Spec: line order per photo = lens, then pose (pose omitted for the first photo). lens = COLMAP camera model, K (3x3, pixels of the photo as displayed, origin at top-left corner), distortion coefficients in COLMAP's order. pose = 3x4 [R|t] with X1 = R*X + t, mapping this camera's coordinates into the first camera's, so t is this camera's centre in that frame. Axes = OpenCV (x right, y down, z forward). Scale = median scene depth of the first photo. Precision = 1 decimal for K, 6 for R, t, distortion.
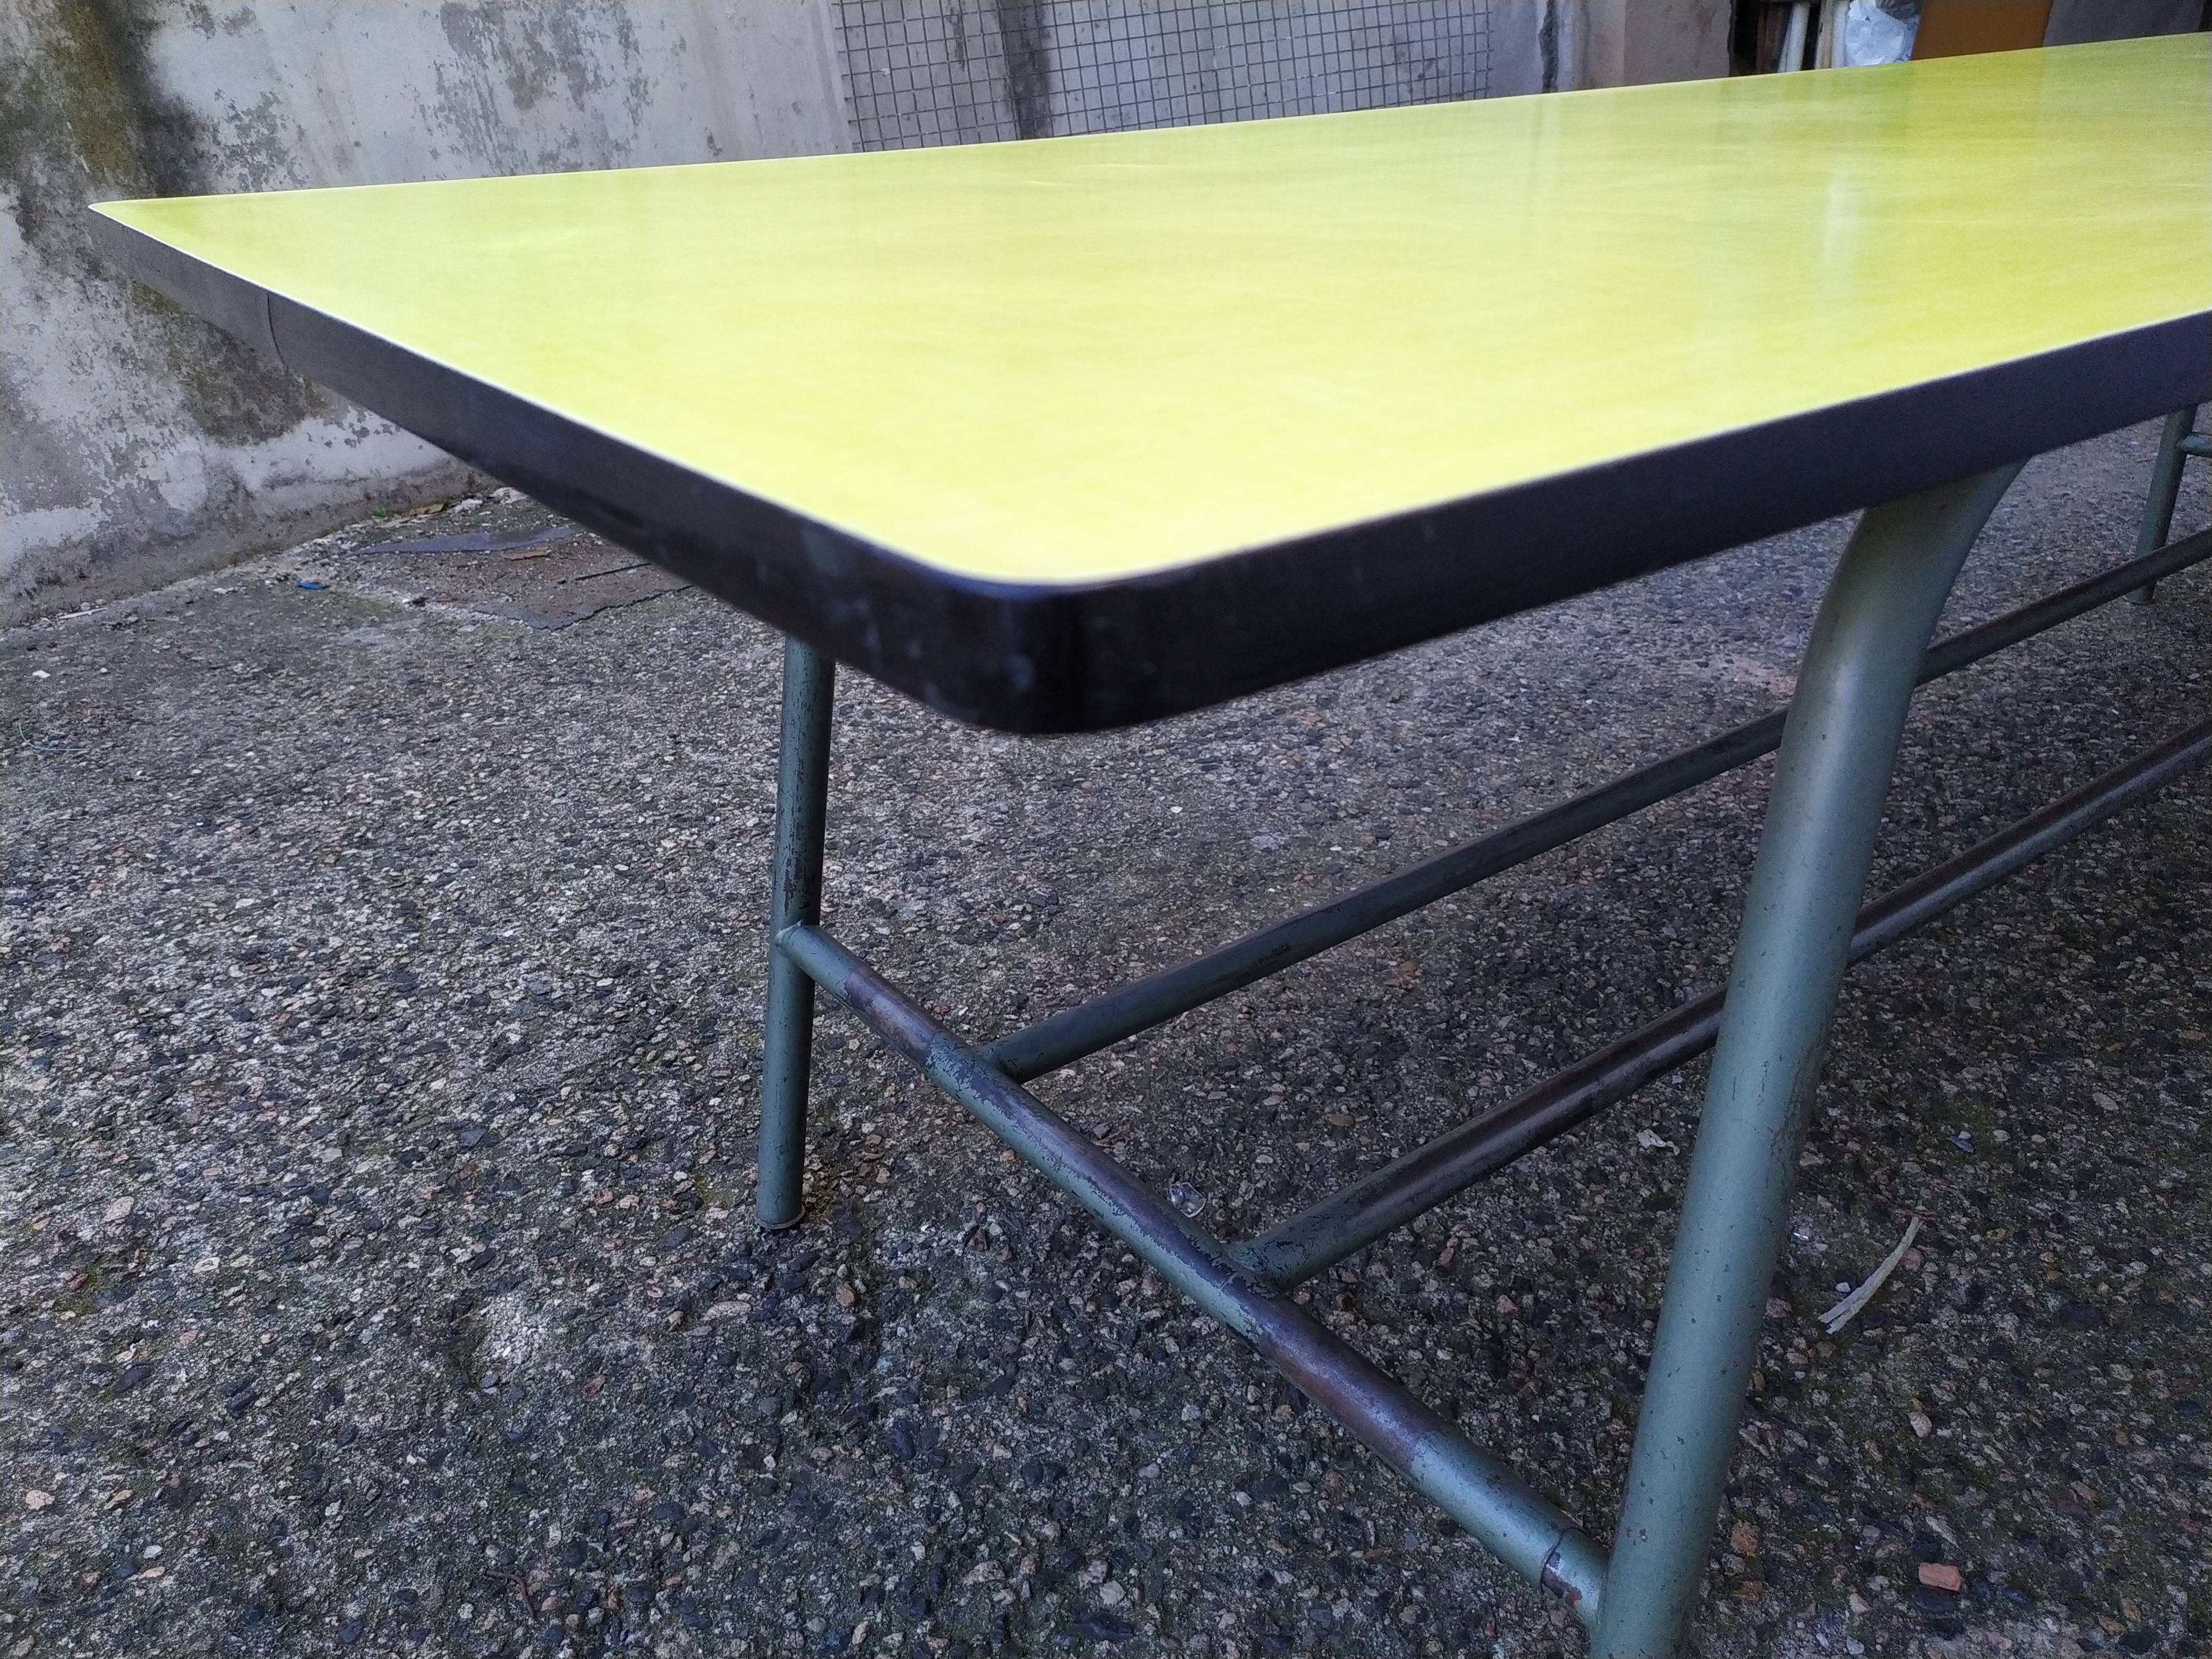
lens RADIAL K [[1645.1, 0, 1119.7], [0, 1645.1, 822.4], [0, 0, 1]] dist [0.044406, -0.042795]
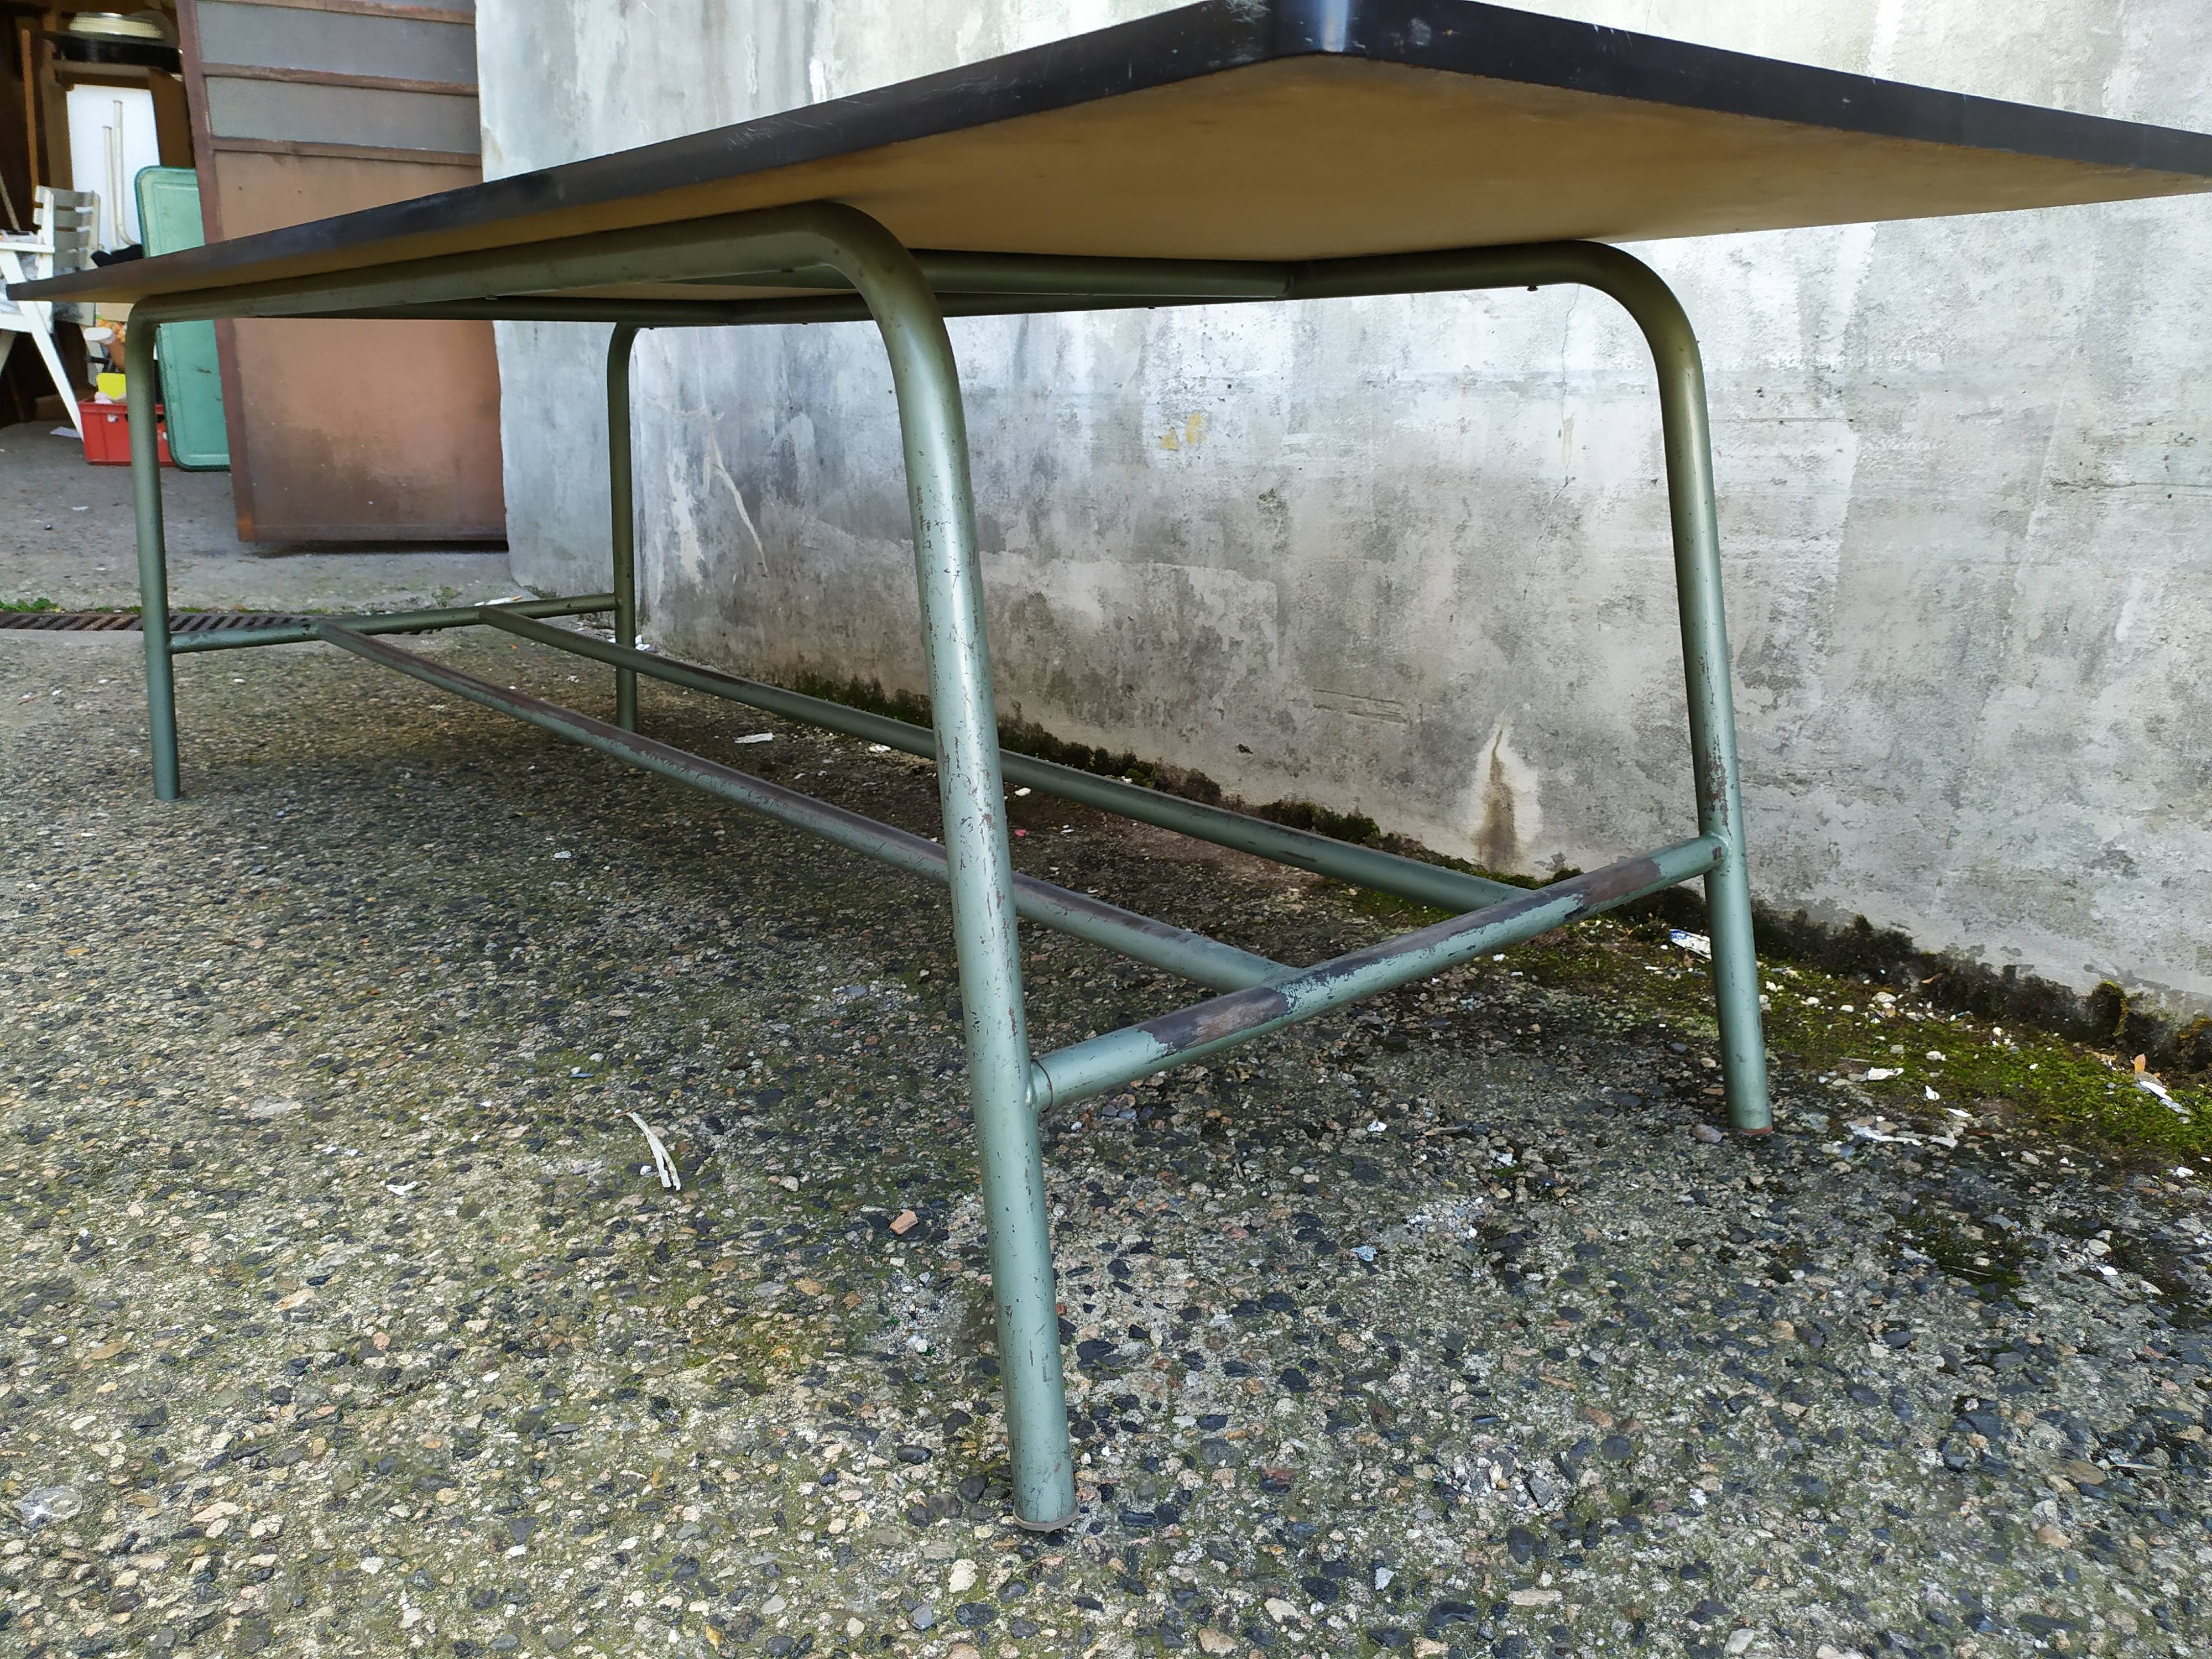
lens RADIAL K [[1694.9, 0, 1143.7], [0, 1694.9, 805.2], [0, 0, 1]] dist [0.063195, -0.075989]
pose [[0.259773, -0.214359, 0.941577, -0.459561], [0.420036, 0.903063, 0.089707, 0.075345], [-0.869533, 0.372193, 0.324630, 0.184757]]
